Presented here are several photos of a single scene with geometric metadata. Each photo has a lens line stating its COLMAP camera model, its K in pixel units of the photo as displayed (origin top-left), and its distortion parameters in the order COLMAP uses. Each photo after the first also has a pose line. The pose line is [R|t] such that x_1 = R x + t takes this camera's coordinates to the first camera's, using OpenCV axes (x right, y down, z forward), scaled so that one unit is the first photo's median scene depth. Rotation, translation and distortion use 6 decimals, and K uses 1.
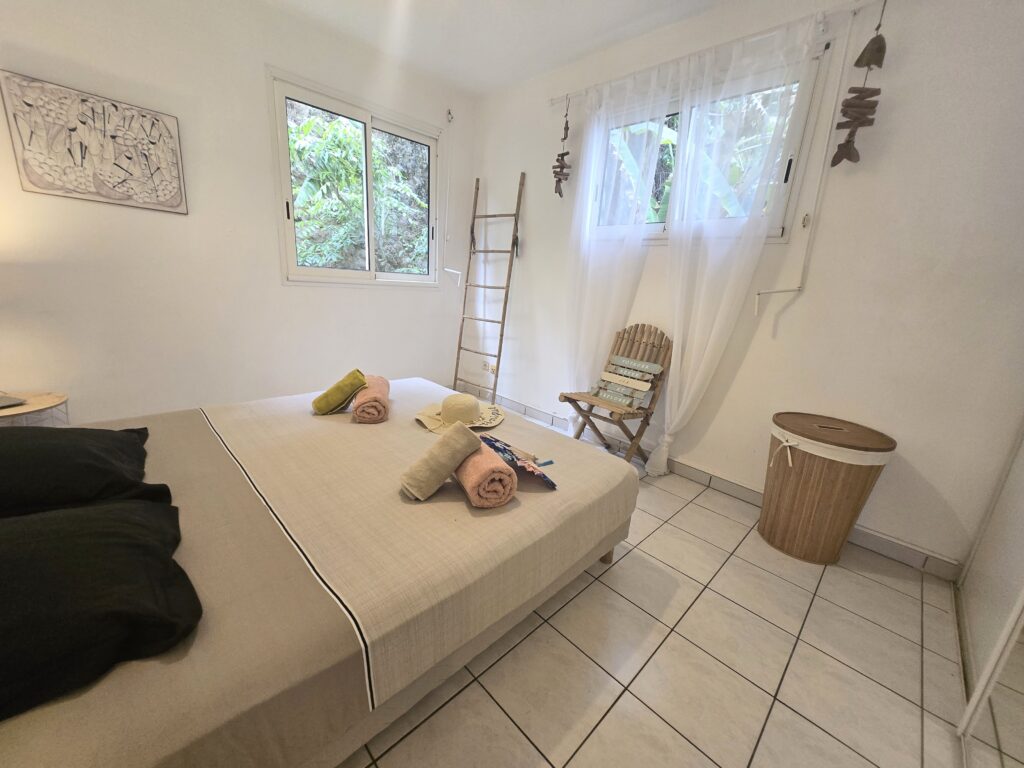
lens RADIAL K [[399.4, 0, 514.4], [0, 399.4, 386.0], [0, 0, 1]] dist [0.001969, -0.000705]
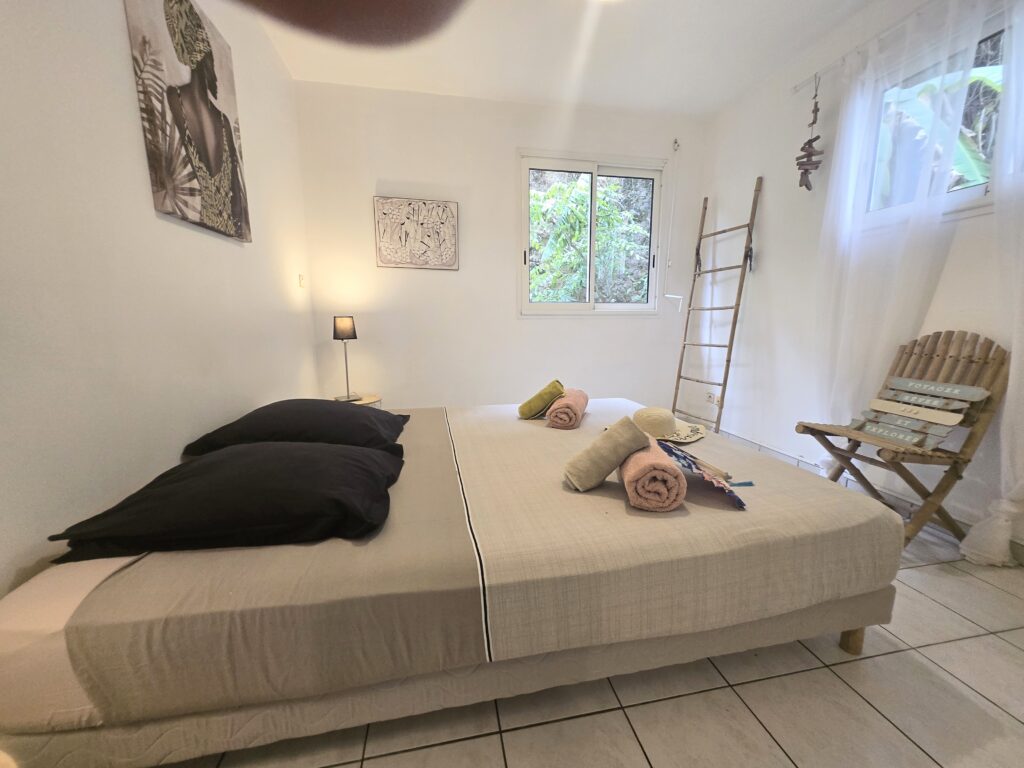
lens RADIAL K [[399.6, 0, 513.2], [0, 399.6, 385.2], [0, 0, 1]] dist [0.008945, -0.004538]
pose [[0.832669, 0.014352, -0.553585, 0.083870], [-0.081539, 0.991945, -0.096931, 0.067771], [0.547735, 0.125850, 0.827132, 0.031351]]
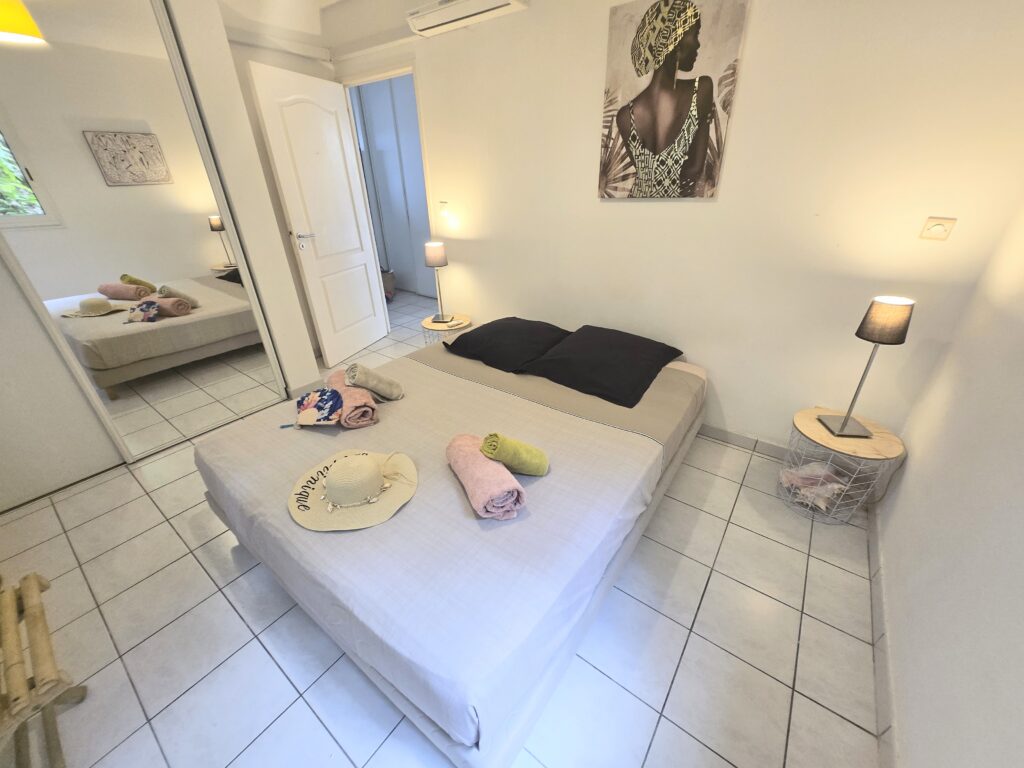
lens RADIAL K [[399.4, 0, 514.4], [0, 399.4, 386.0], [0, 0, 1]] dist [0.001969, -0.000705]
pose [[-0.987091, 0.022949, -0.158506, -0.242525], [-0.090321, 0.737528, 0.669250, -0.455164], [0.132261, 0.674927, -0.725934, 1.131903]]
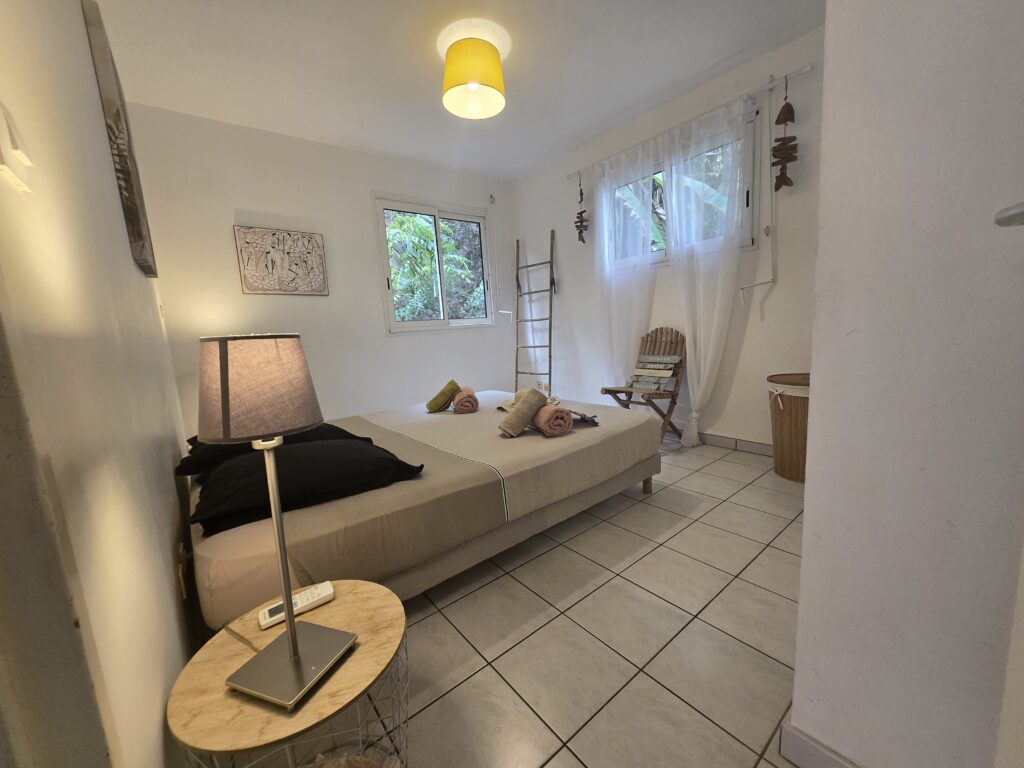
lens RADIAL K [[399.6, 0, 513.2], [0, 399.6, 385.2], [0, 0, 1]] dist [0.008945, -0.004538]
pose [[0.985772, -0.117939, -0.119764, -0.009600], [0.103043, 0.986947, -0.123764, 0.138543], [0.132797, 0.109663, 0.985058, -0.300227]]
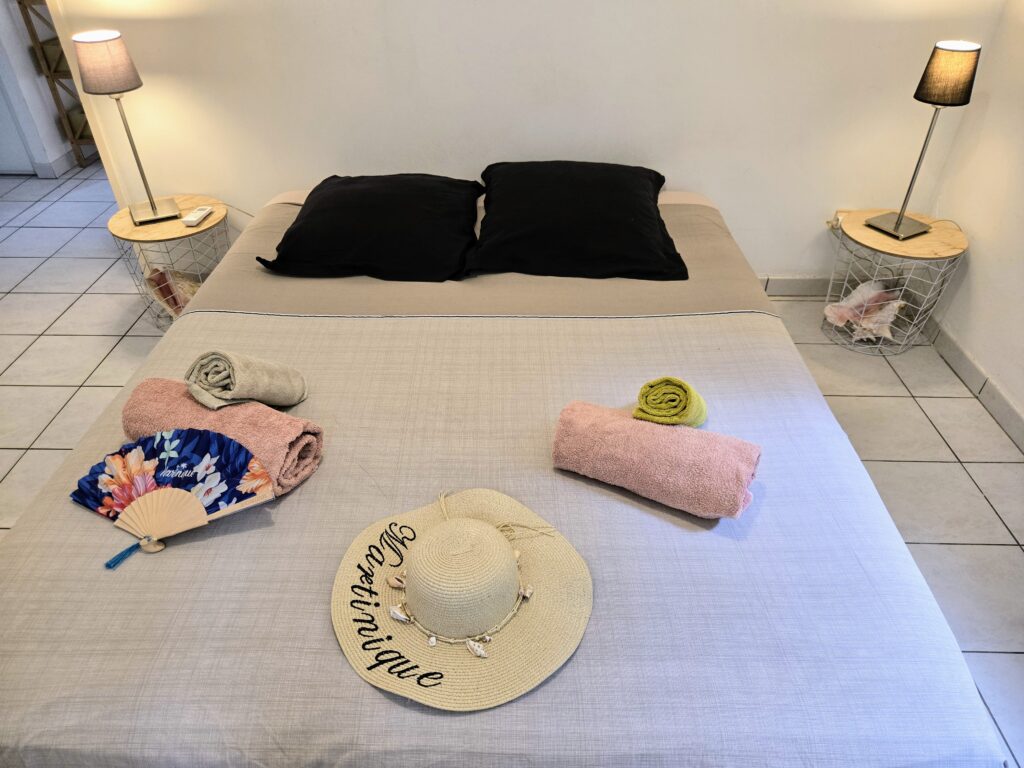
lens RADIAL K [[679.1, 0, 513.2], [0, 679.1, 389.9], [0, 0, 1]] dist [0.055175, -0.077540]
pose [[-0.718212, 0.372802, -0.587529, 0.090724], [-0.224729, 0.674838, 0.702916, -0.363802], [0.658535, 0.636877, -0.400897, 0.903874]]
